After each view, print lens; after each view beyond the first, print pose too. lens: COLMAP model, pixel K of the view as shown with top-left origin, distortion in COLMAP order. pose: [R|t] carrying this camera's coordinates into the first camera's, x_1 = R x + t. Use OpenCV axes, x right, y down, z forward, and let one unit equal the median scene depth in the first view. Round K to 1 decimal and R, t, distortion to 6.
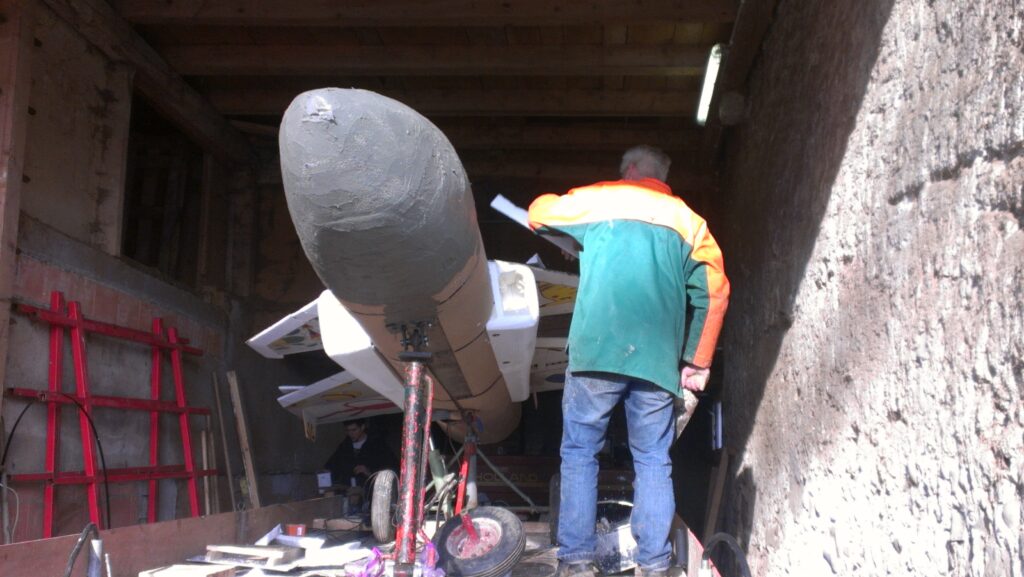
lens RADIAL K [[1151.3, 0, 506.6], [0, 1151.3, 315.0], [0, 0, 1]] dist [0.088702, -0.016098]
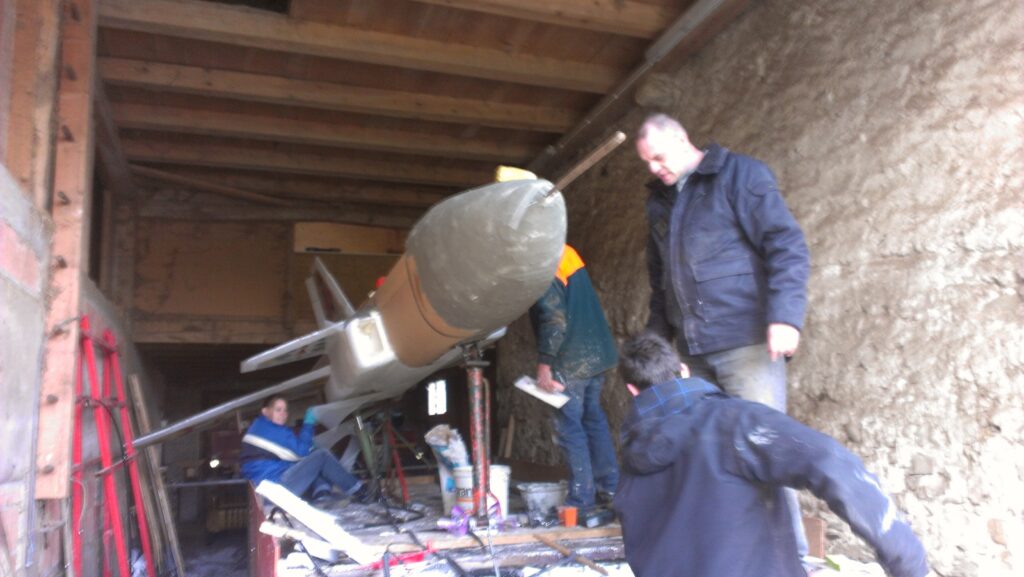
lens RADIAL K [[817.0, 0, 513.1], [0, 817.0, 302.9], [0, 0, 1]] dist [0.130715, -0.226530]
pose [[0.914652, 0.014063, 0.403997, -0.310372], [-0.008107, 0.999832, -0.016451, -0.015584], [-0.404160, 0.011772, 0.914612, 0.059180]]
